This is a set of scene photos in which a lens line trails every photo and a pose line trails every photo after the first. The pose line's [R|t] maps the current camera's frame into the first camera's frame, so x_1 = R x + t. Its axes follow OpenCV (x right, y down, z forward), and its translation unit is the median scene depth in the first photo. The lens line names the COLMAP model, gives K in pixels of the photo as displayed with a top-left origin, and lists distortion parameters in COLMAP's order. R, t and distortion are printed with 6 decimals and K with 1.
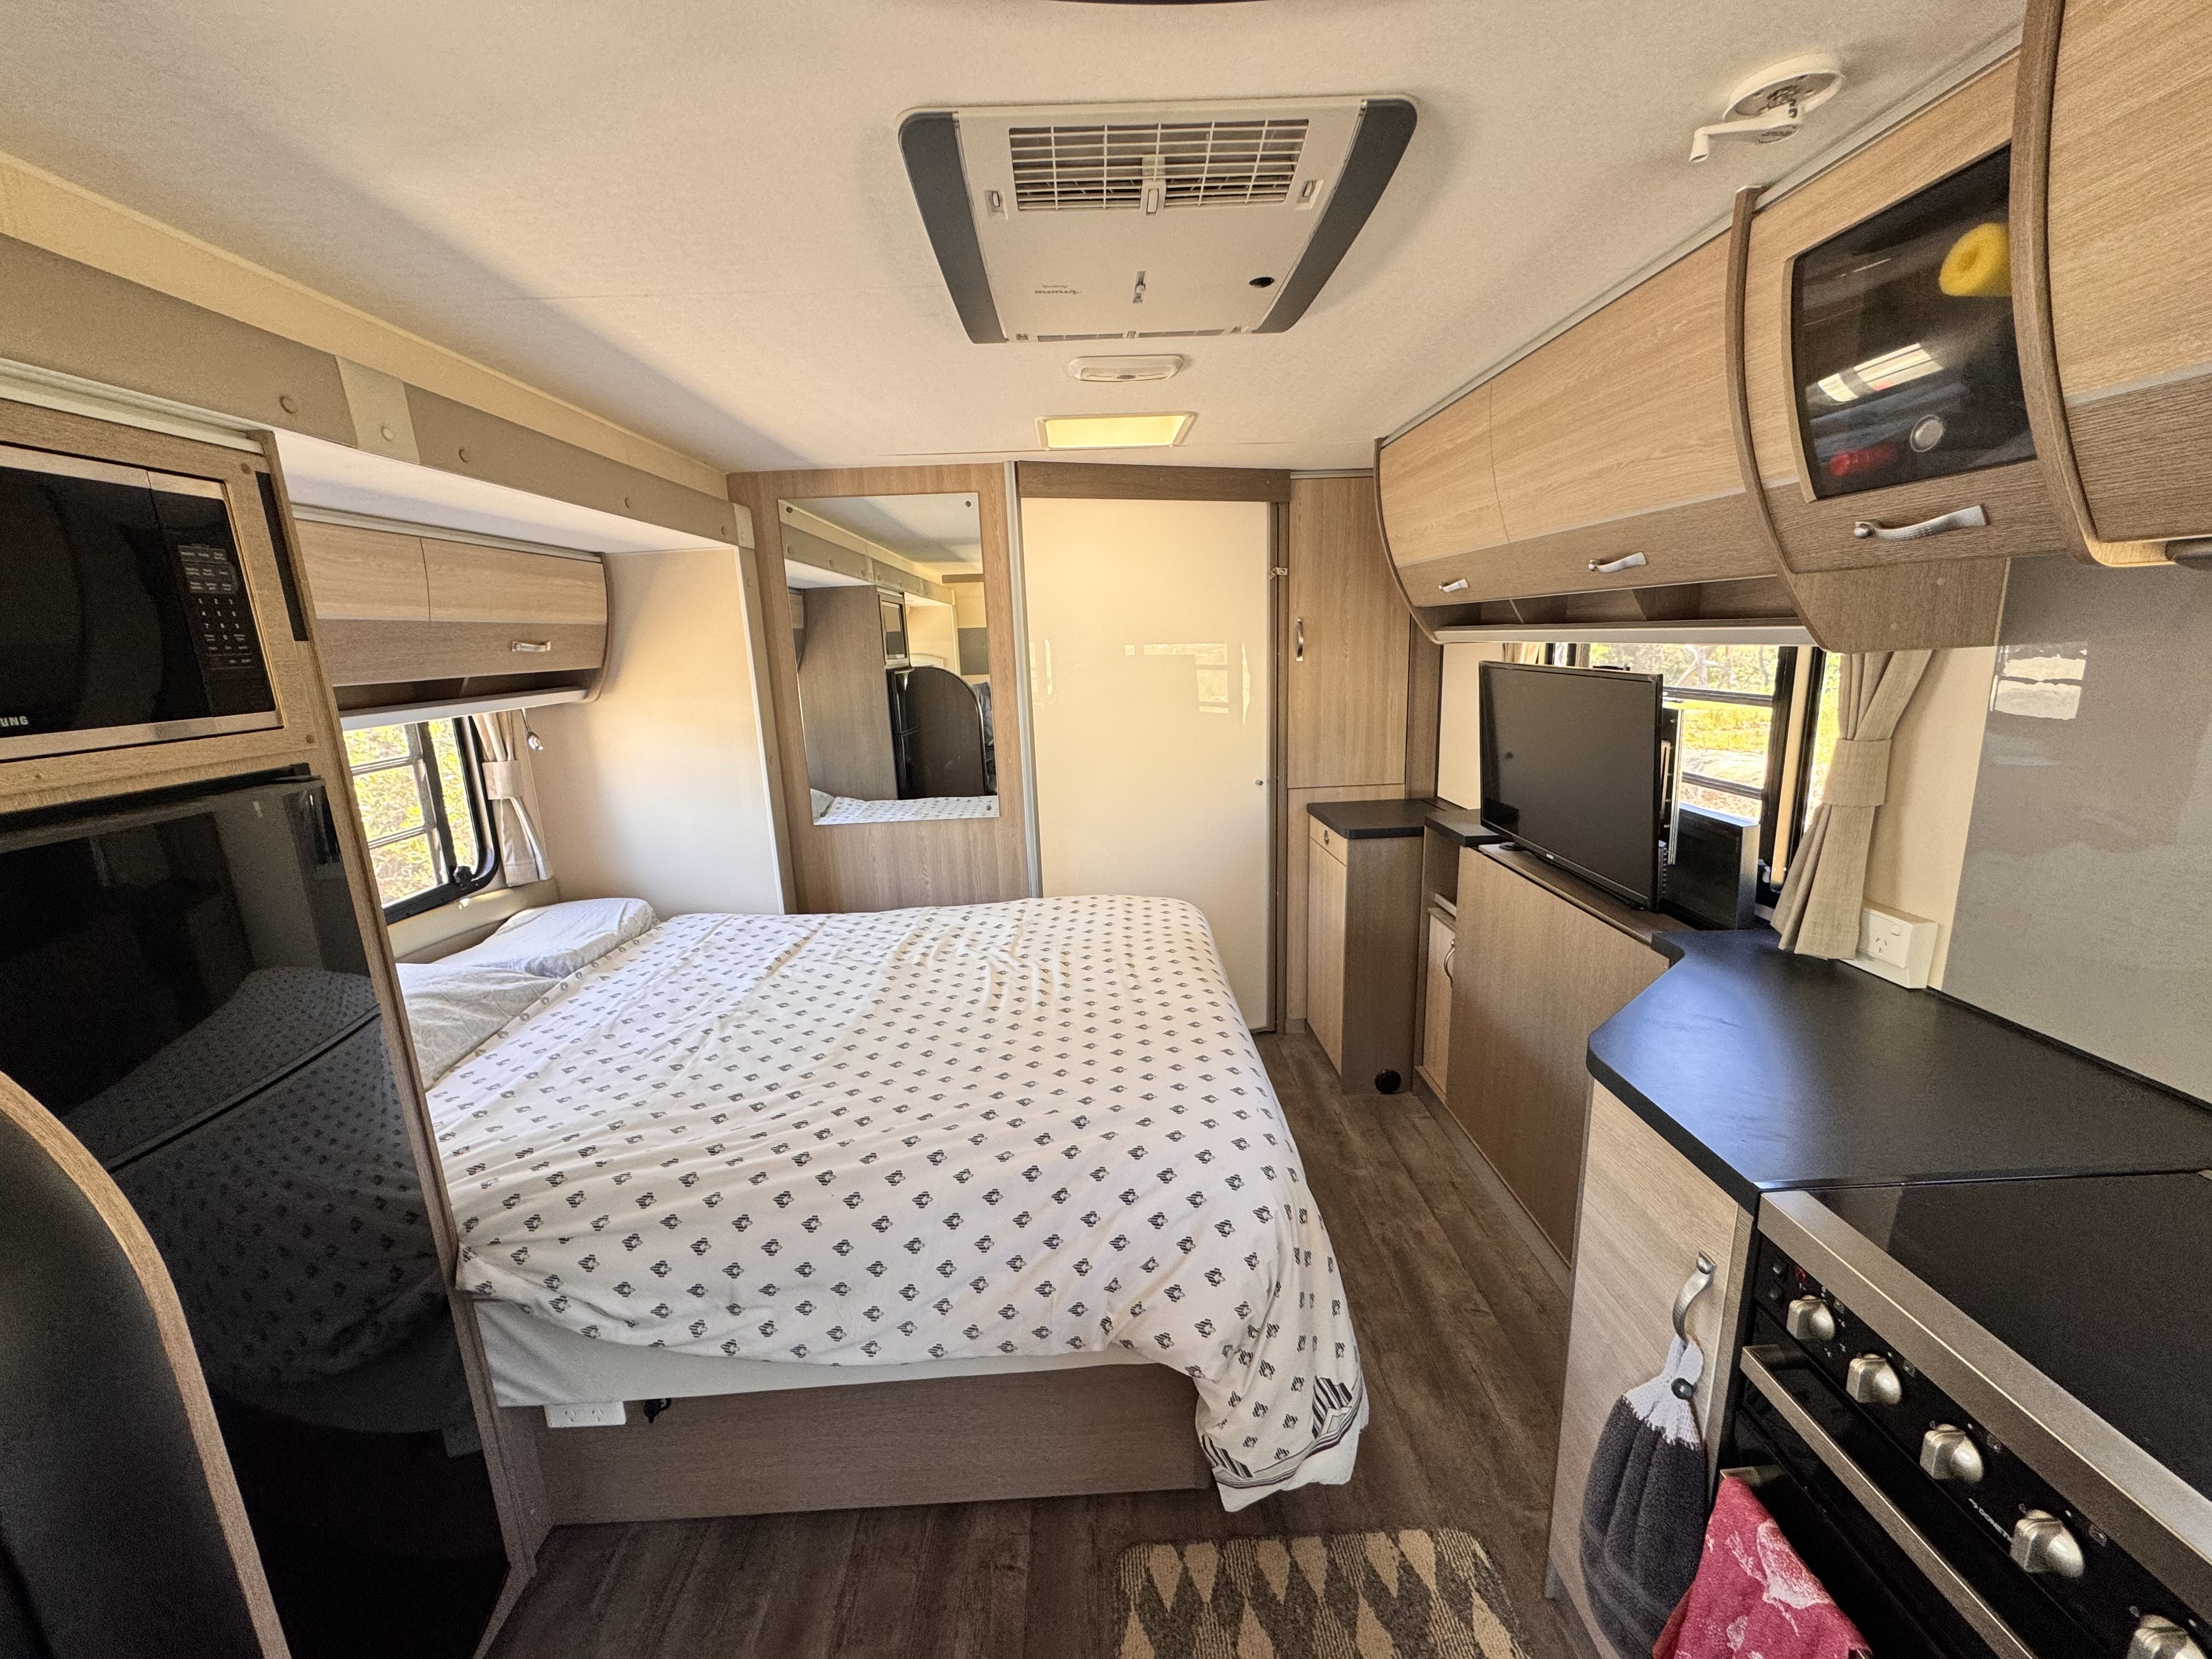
lens RADIAL K [[883.7, 0, 1110.1], [0, 883.7, 829.5], [0, 0, 1]] dist [-0.002672, 0.000178]
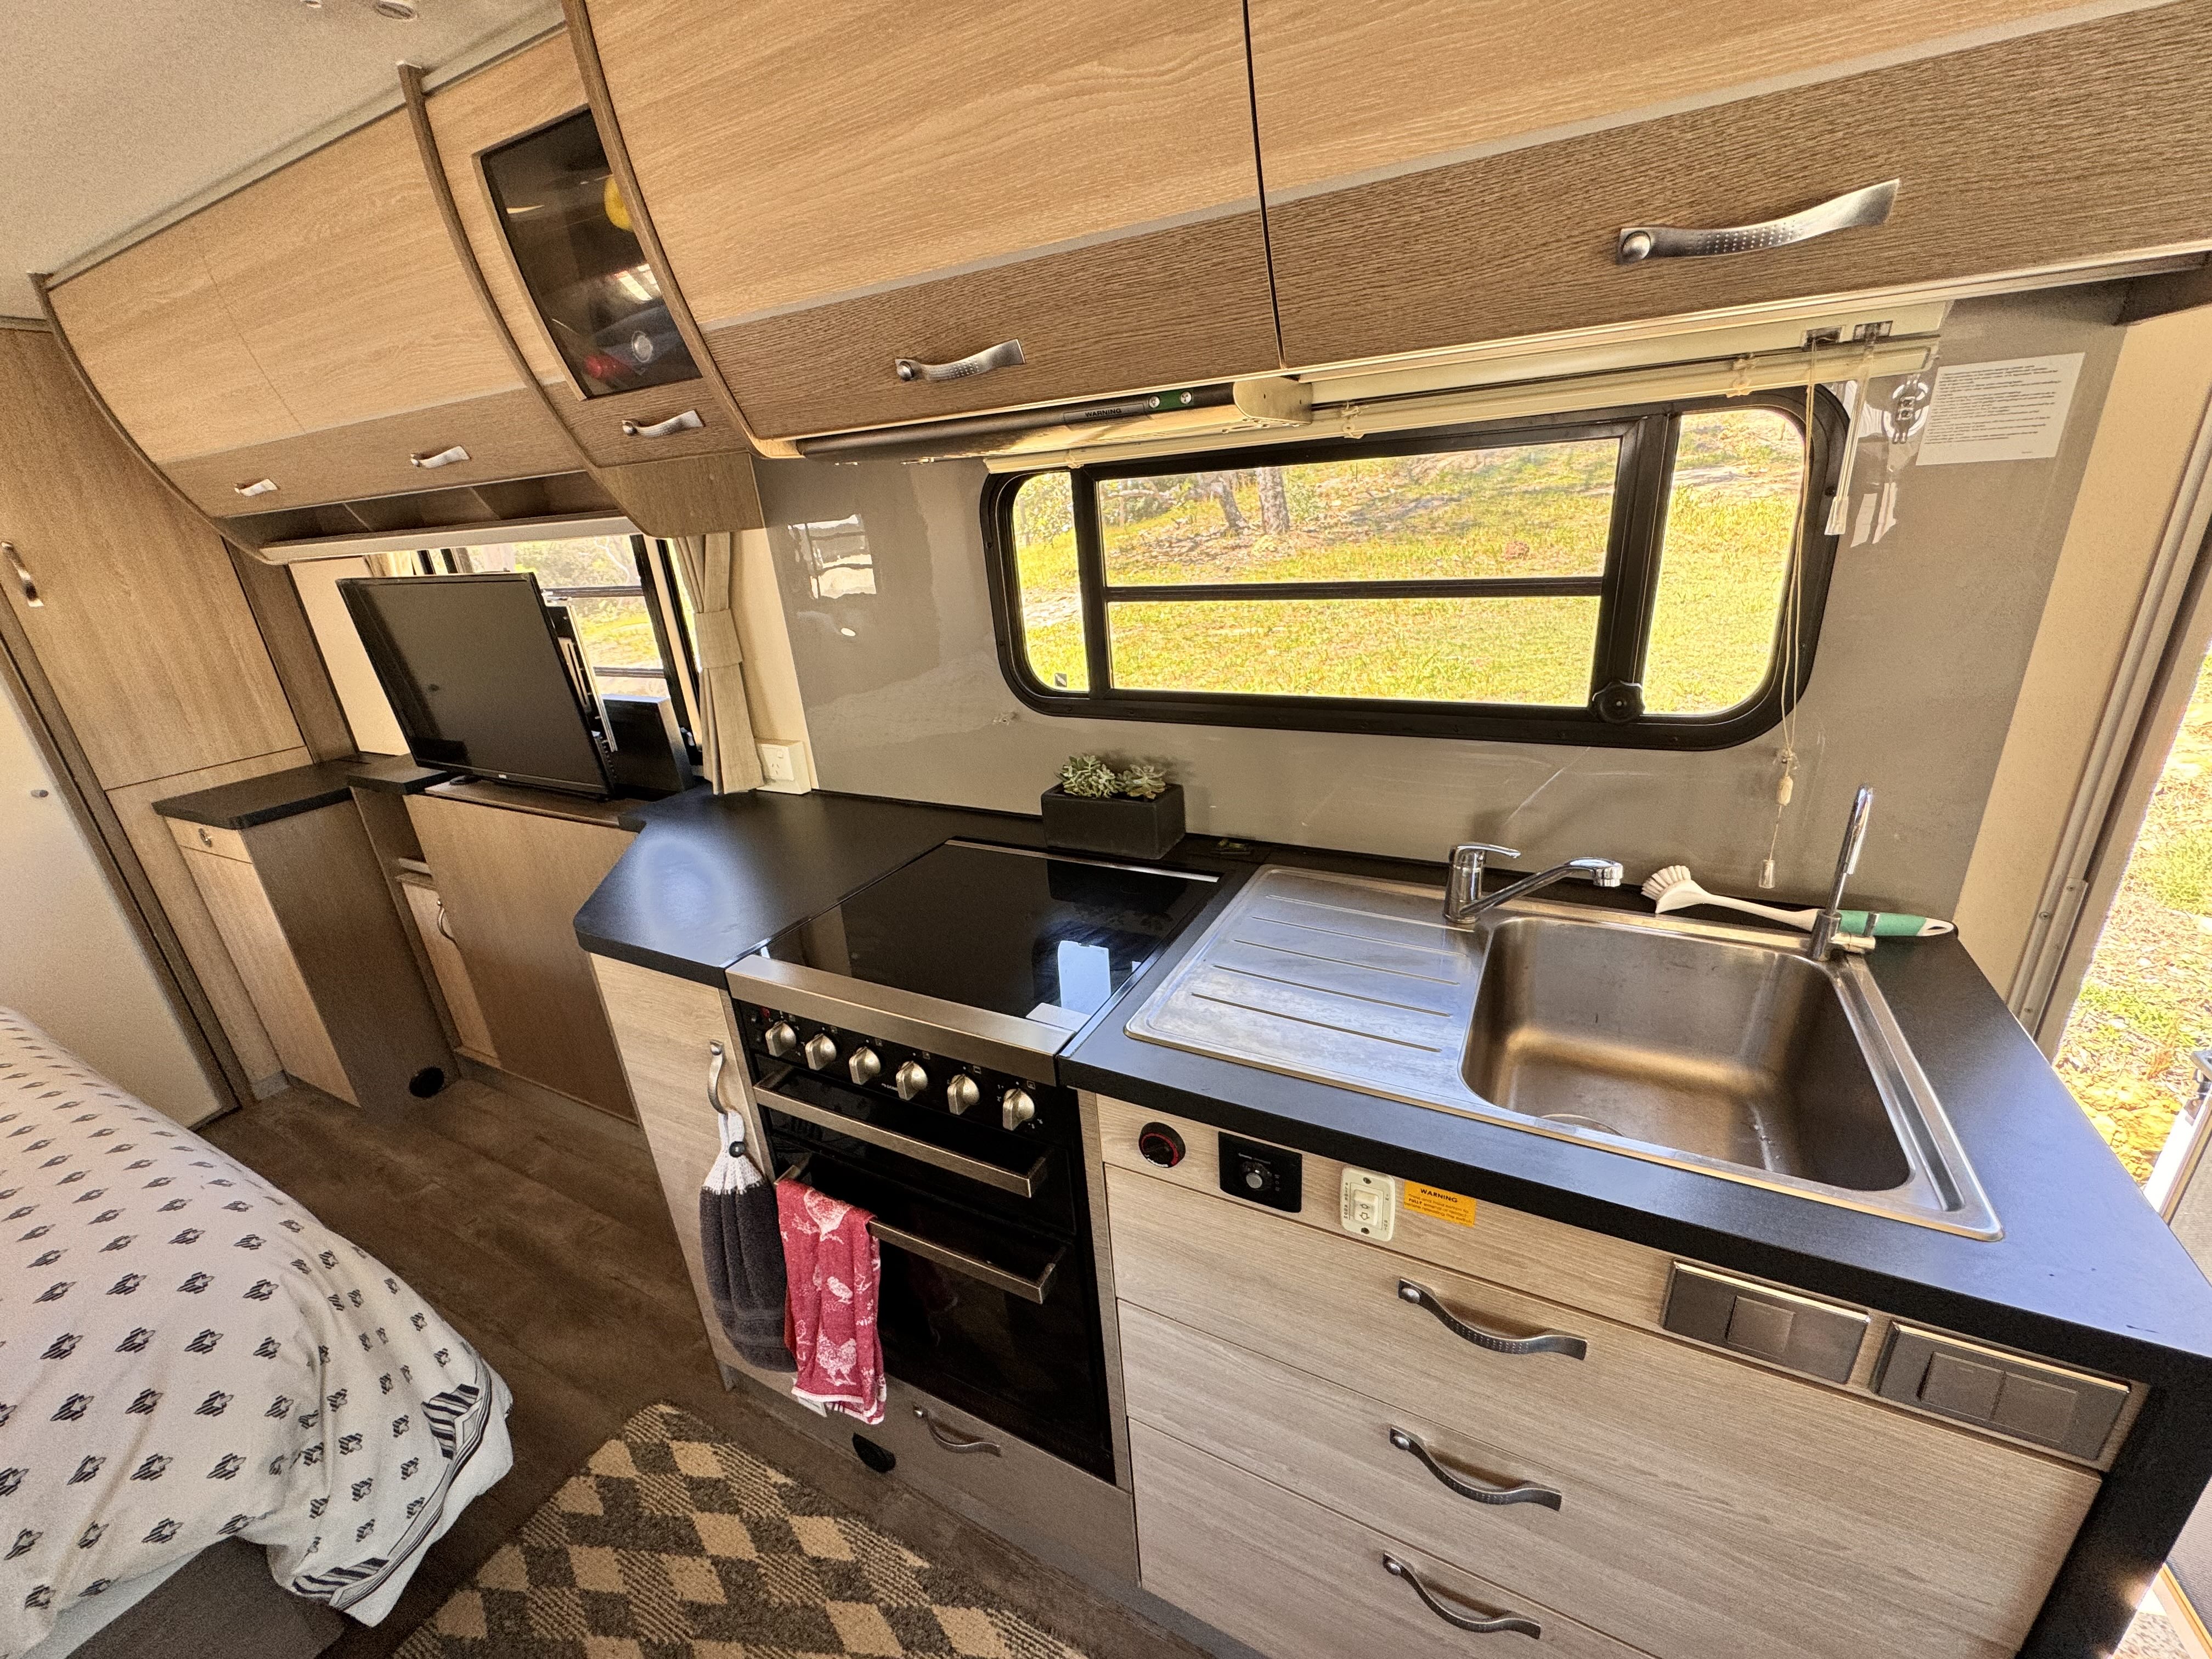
lens RADIAL K [[883.7, 0, 1110.1], [0, 883.7, 829.5], [0, 0, 1]] dist [-0.002672, 0.000178]
pose [[0.488458, -0.307622, 0.816564, 0.026288], [0.237900, 0.947294, 0.214563, 0.053167], [-0.839531, 0.089455, 0.535897, -0.097830]]
